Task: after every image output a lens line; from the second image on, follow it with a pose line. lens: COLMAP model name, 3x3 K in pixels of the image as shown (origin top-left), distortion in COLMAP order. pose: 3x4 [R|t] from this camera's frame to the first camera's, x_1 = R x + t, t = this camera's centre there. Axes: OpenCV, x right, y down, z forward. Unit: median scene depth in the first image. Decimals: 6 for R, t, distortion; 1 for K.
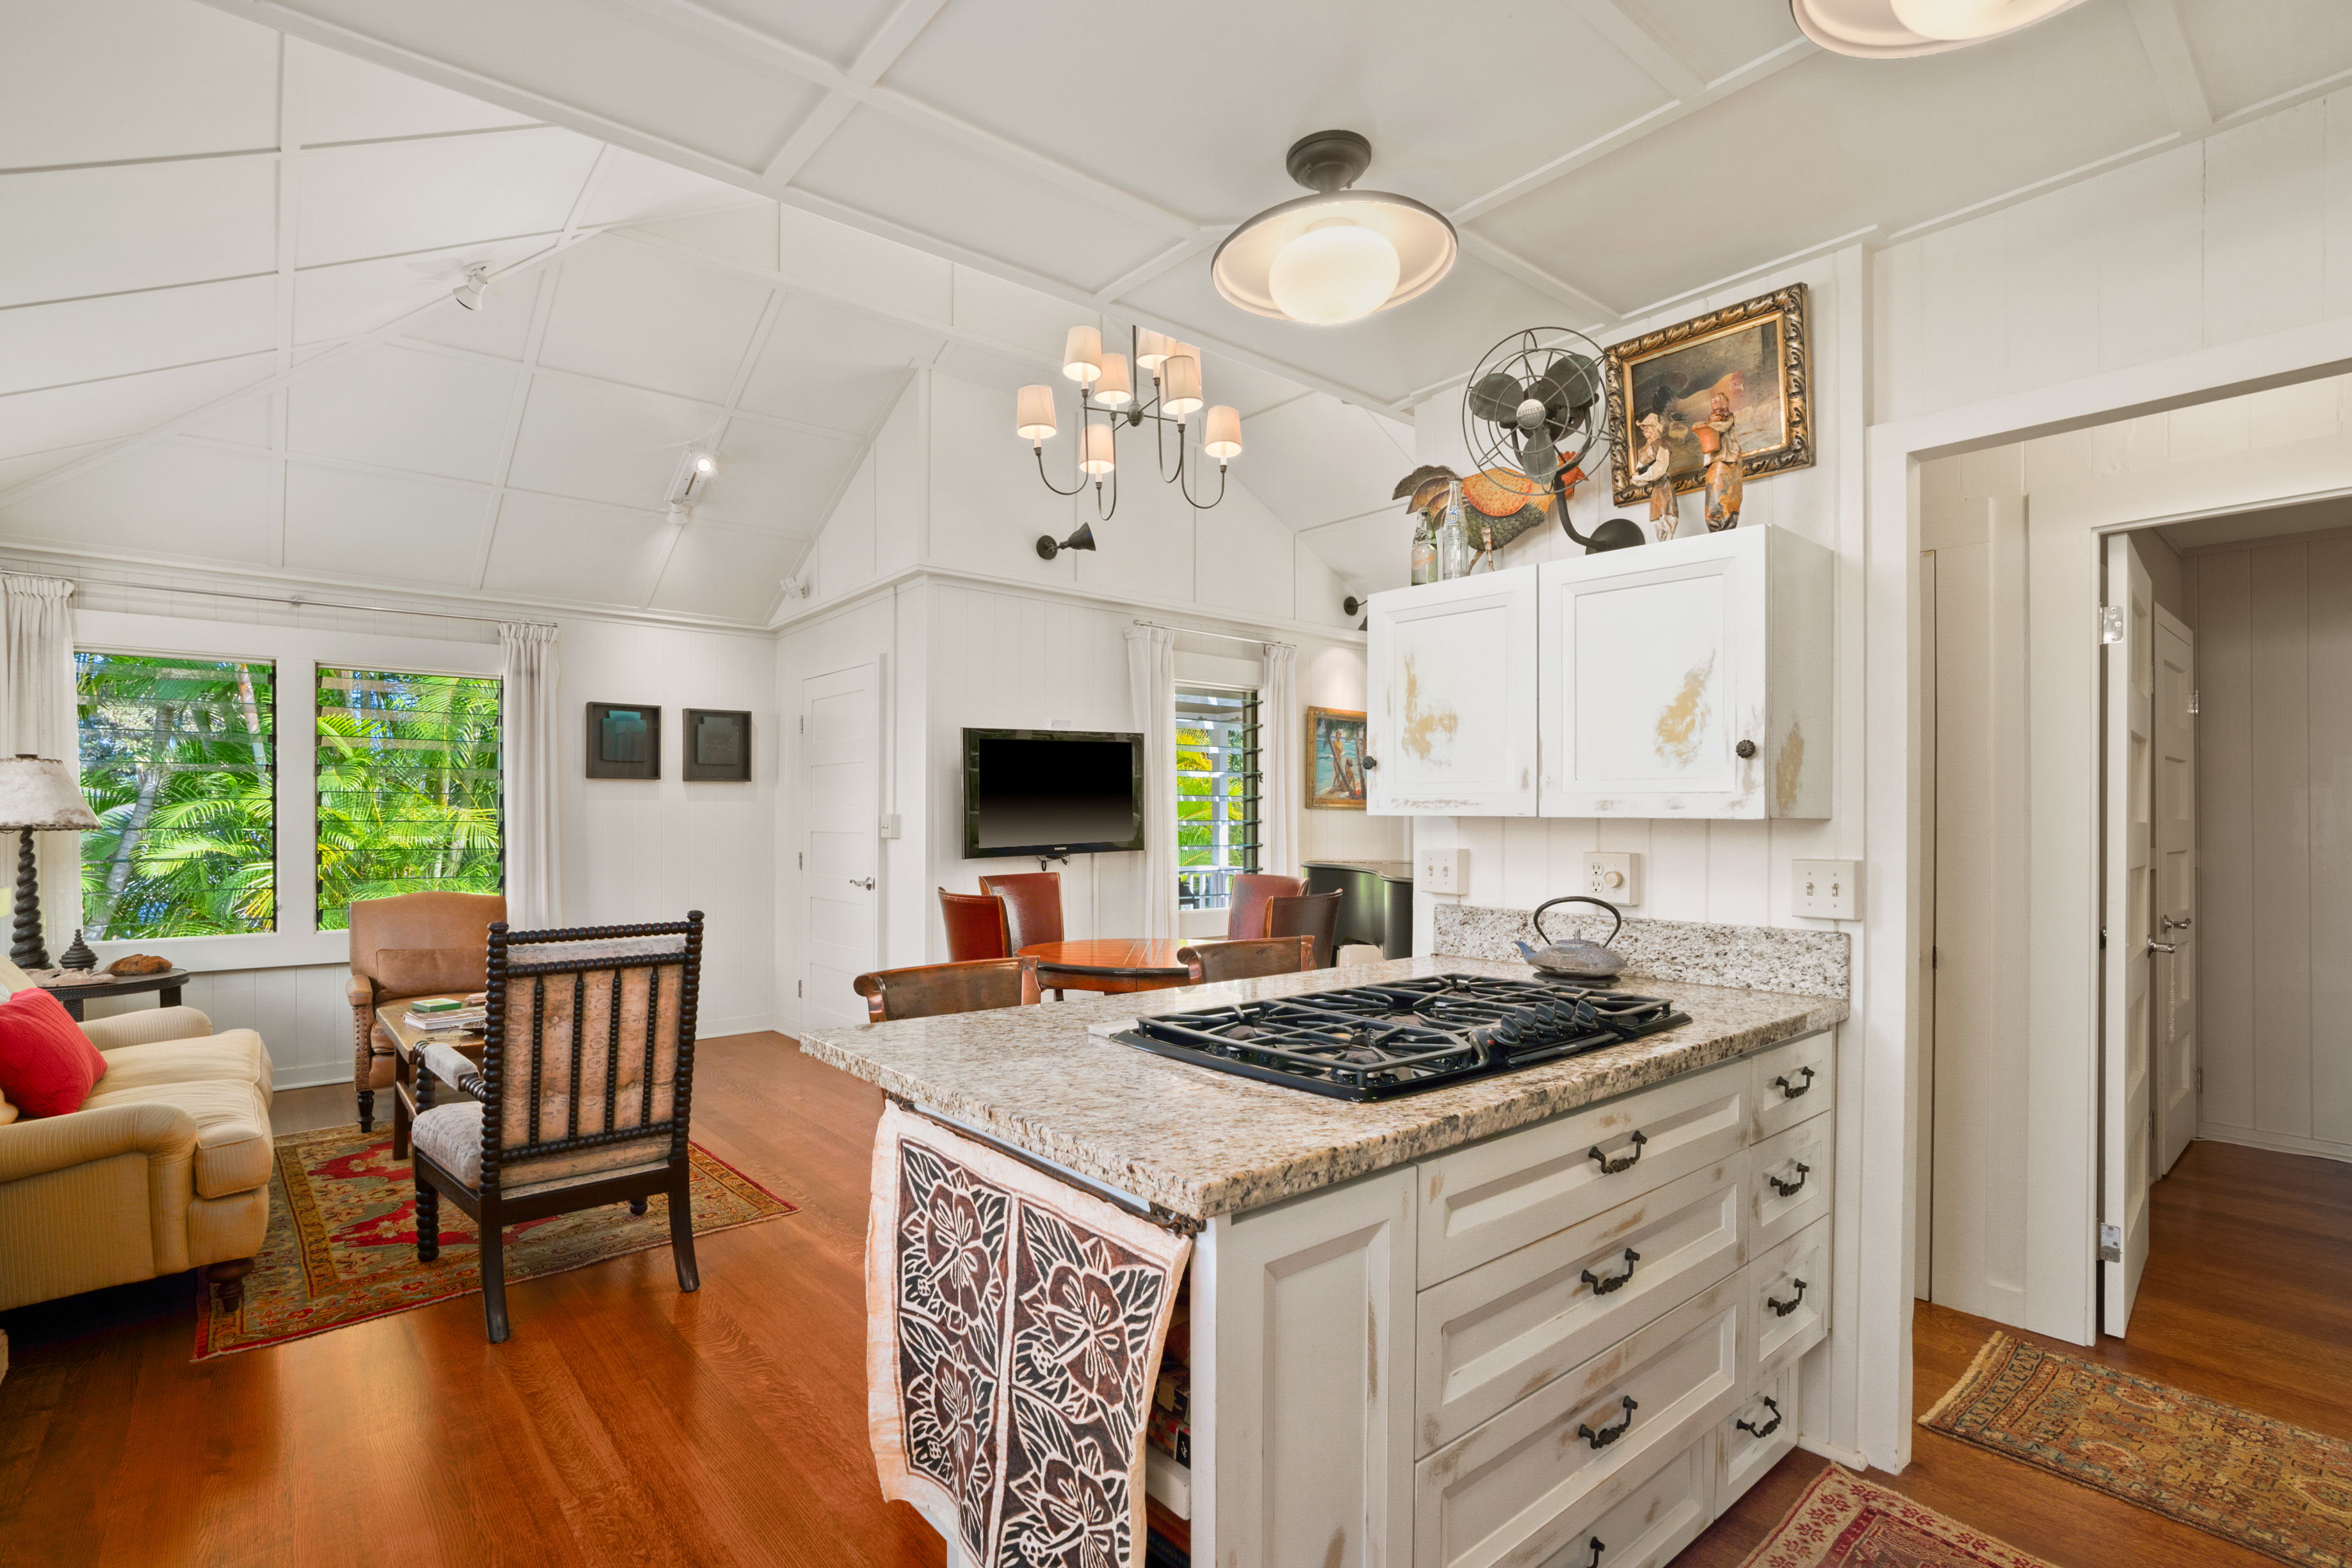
lens RADIAL K [[1109.9, 0, 1128.0], [0, 1109.9, 819.1], [0, 0, 1]] dist [-0.043341, 0.000021]
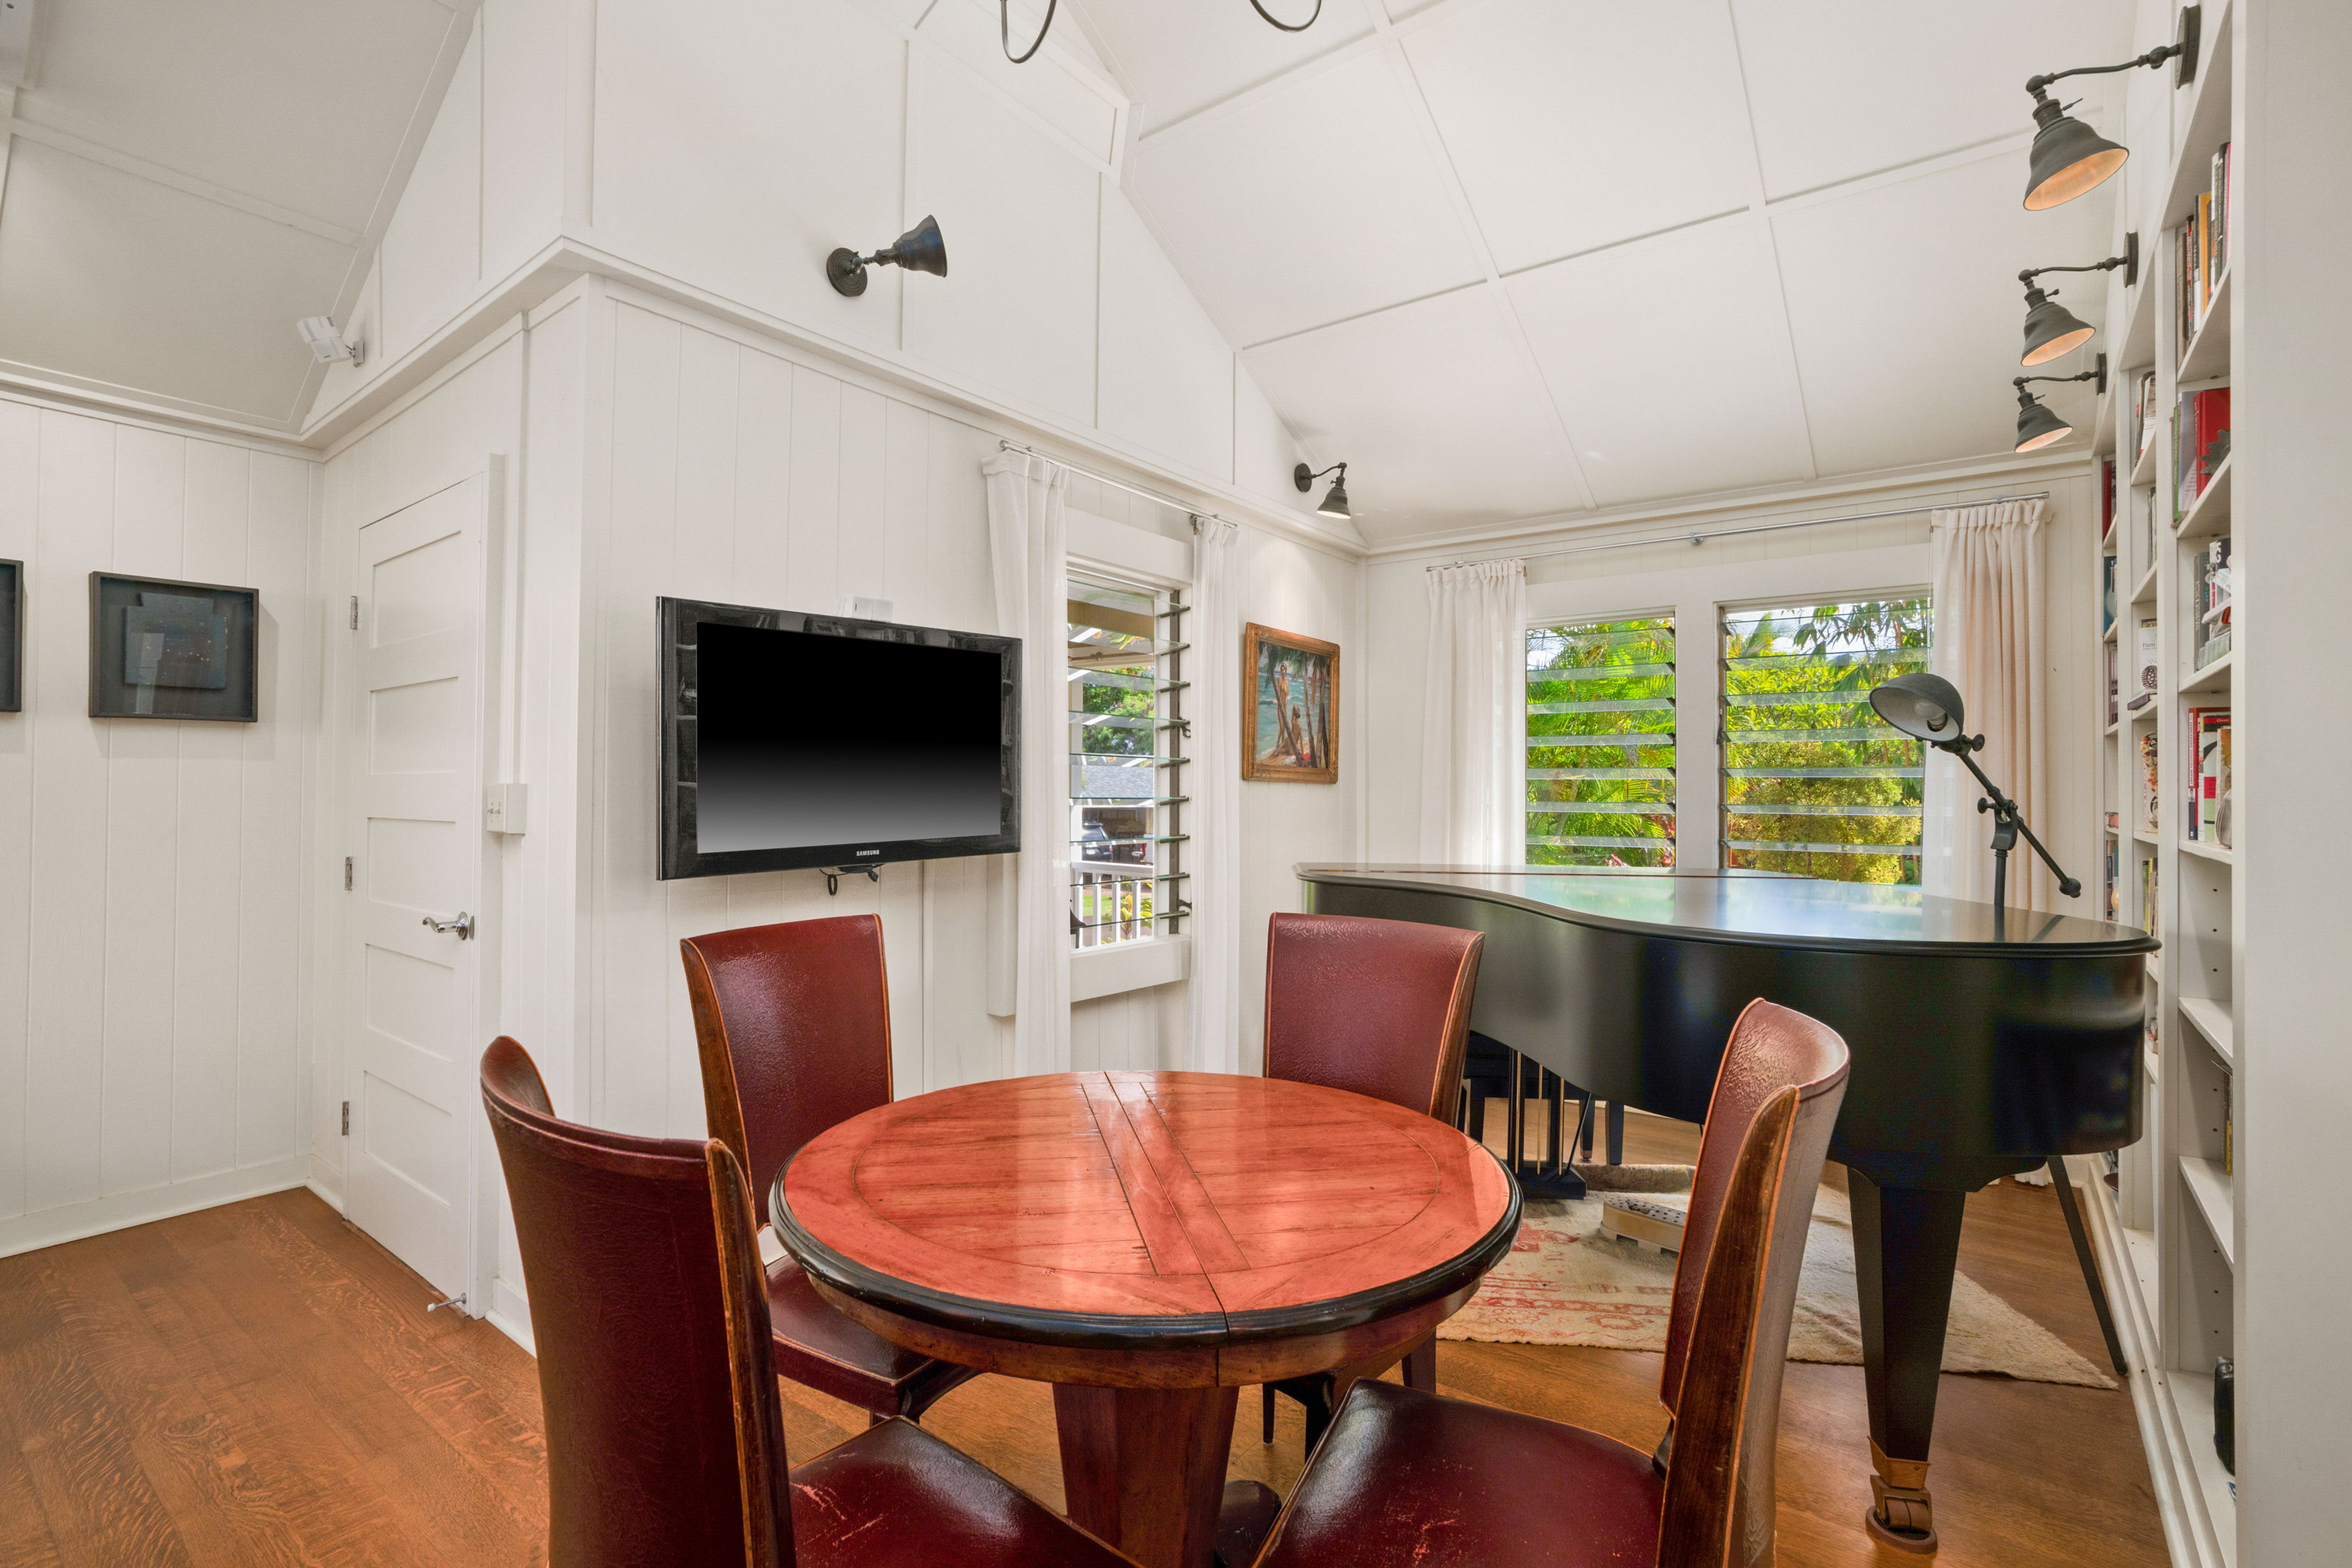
lens RADIAL K [[1089.1, 0, 1147.6], [0, 1089.1, 788.1], [0, 0, 1]] dist [-0.072336, 0.031822]
pose [[0.972288, 0.004440, 0.233744, -0.047501], [-0.002961, 0.999973, -0.006678, -0.000311], [-0.233768, 0.005801, 0.972275, 0.440090]]
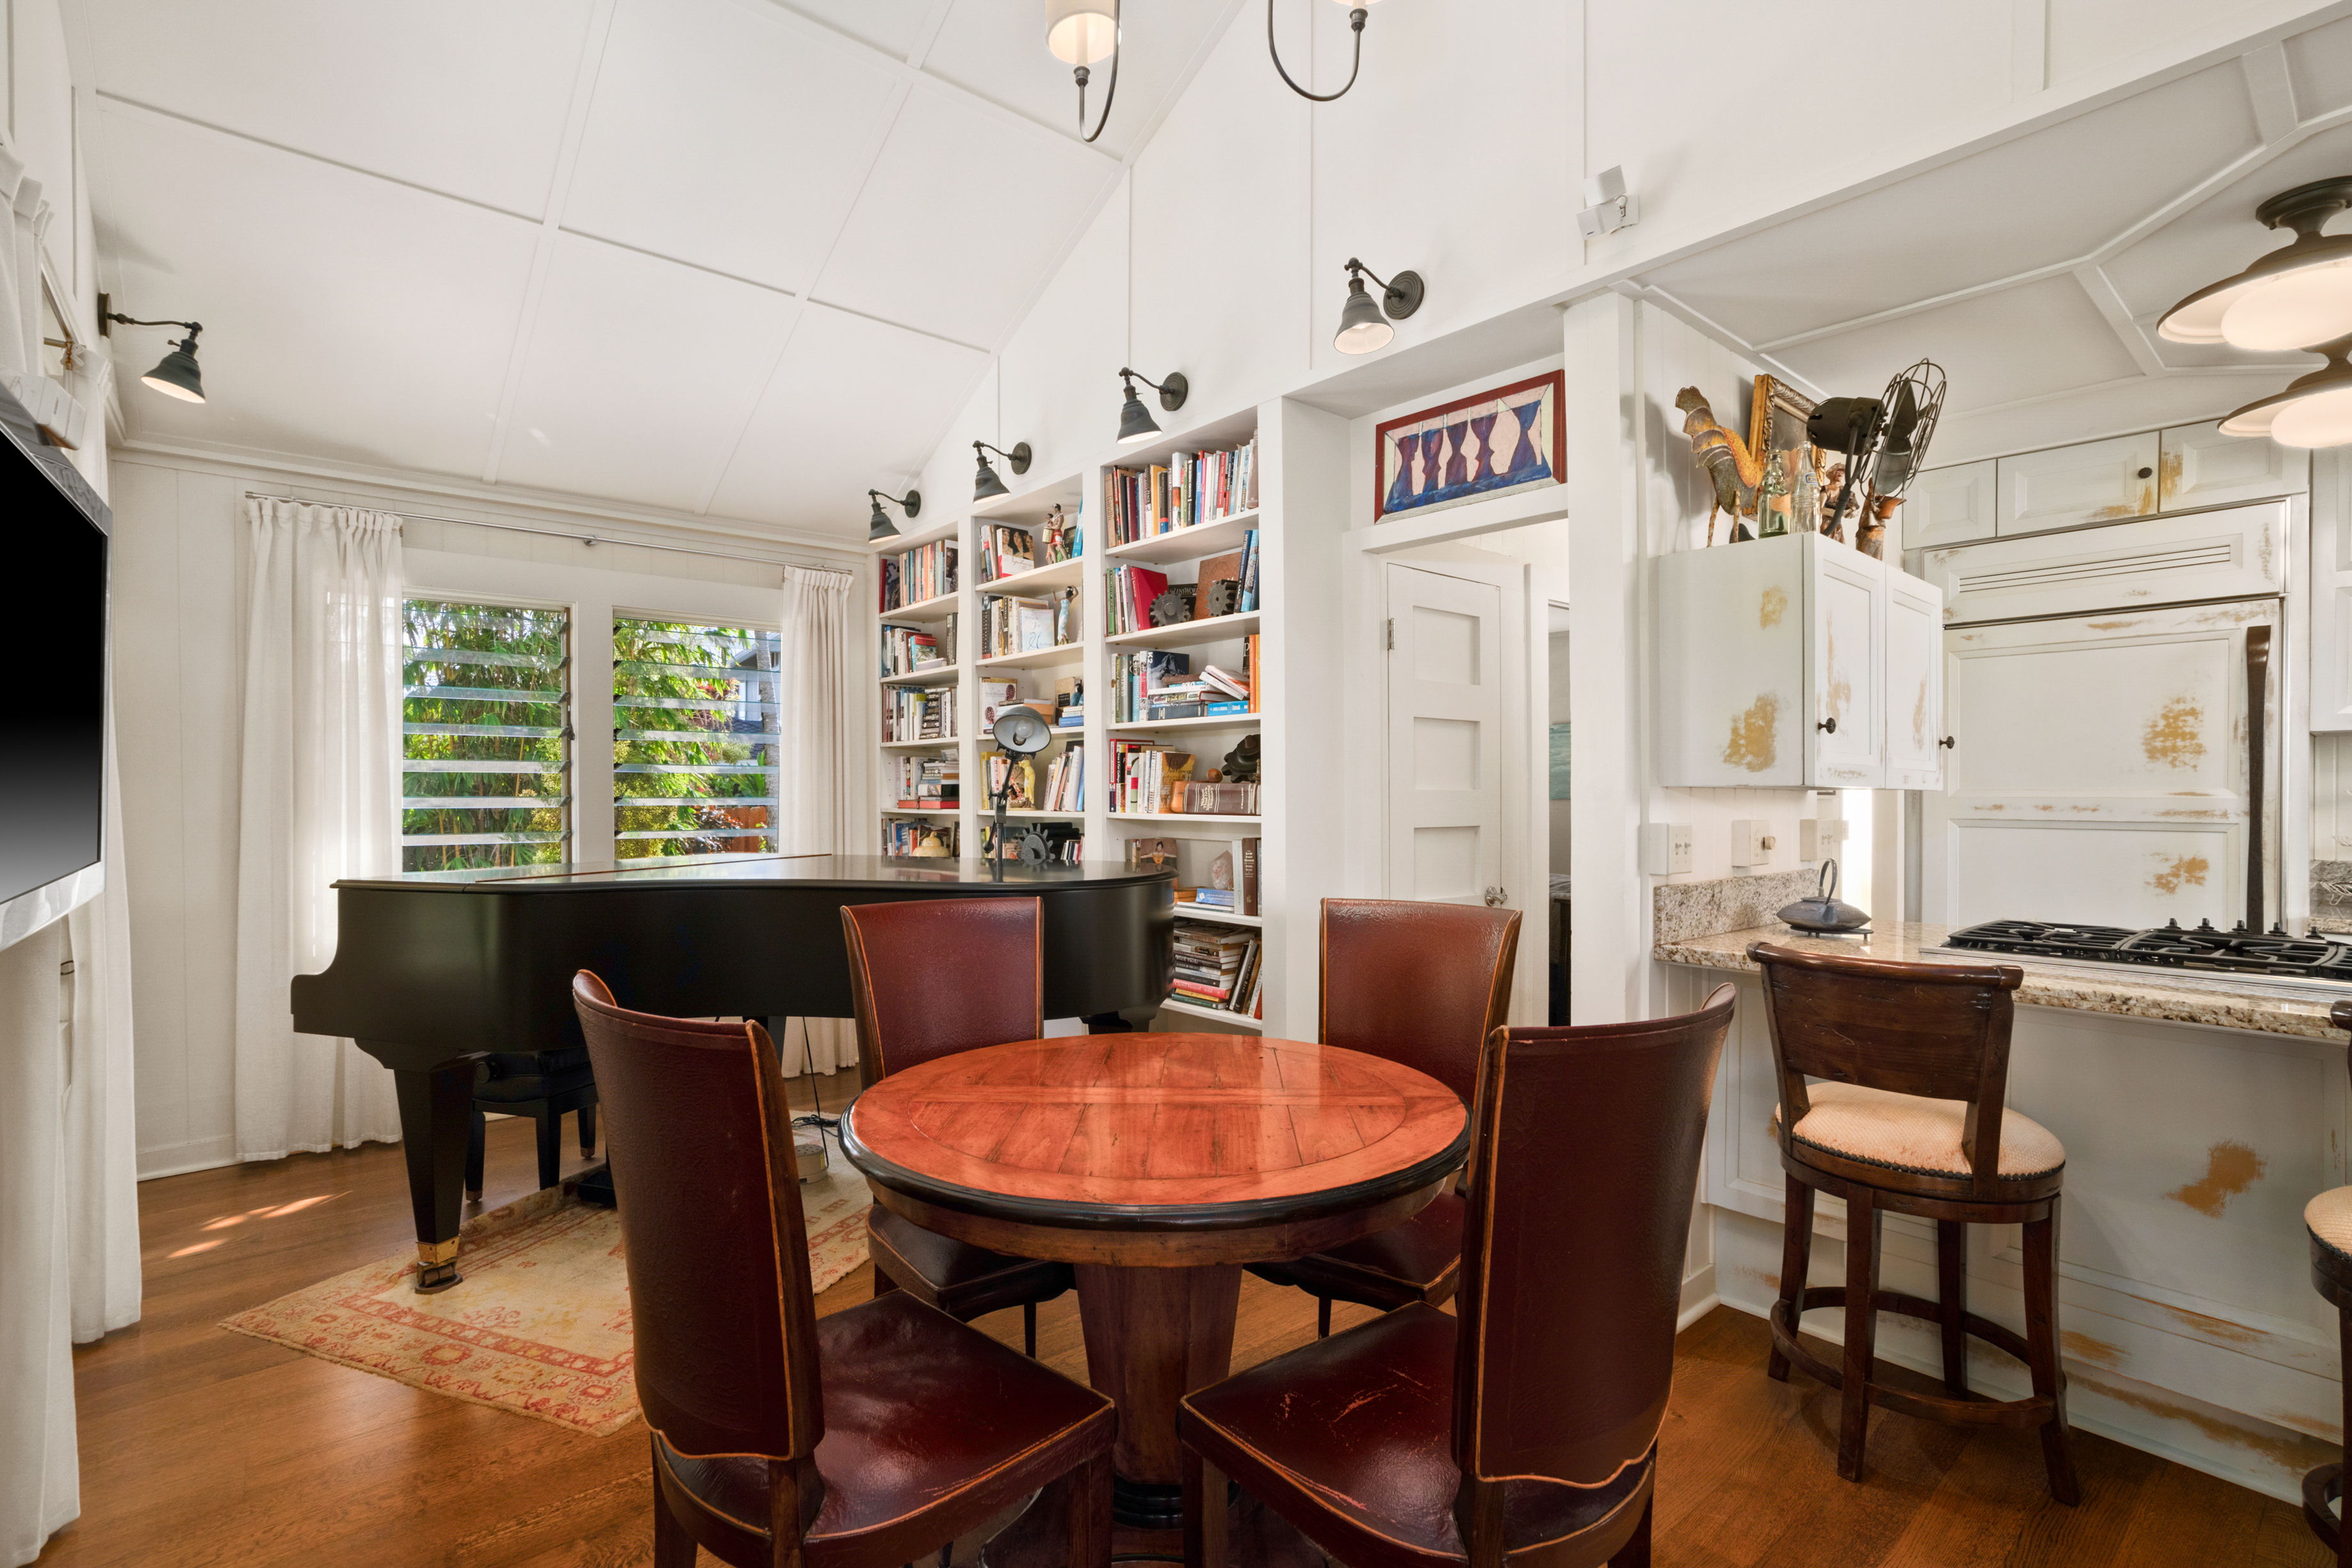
lens RADIAL K [[1097.4, 0, 1149.2], [0, 1097.4, 802.5], [0, 0, 1]] dist [-0.050939, 0.020746]
pose [[-0.008619, -0.007125, 0.999937, -0.260827], [0.001673, 0.999973, 0.007139, 0.000929], [-0.999961, 0.001735, -0.008607, 0.663956]]
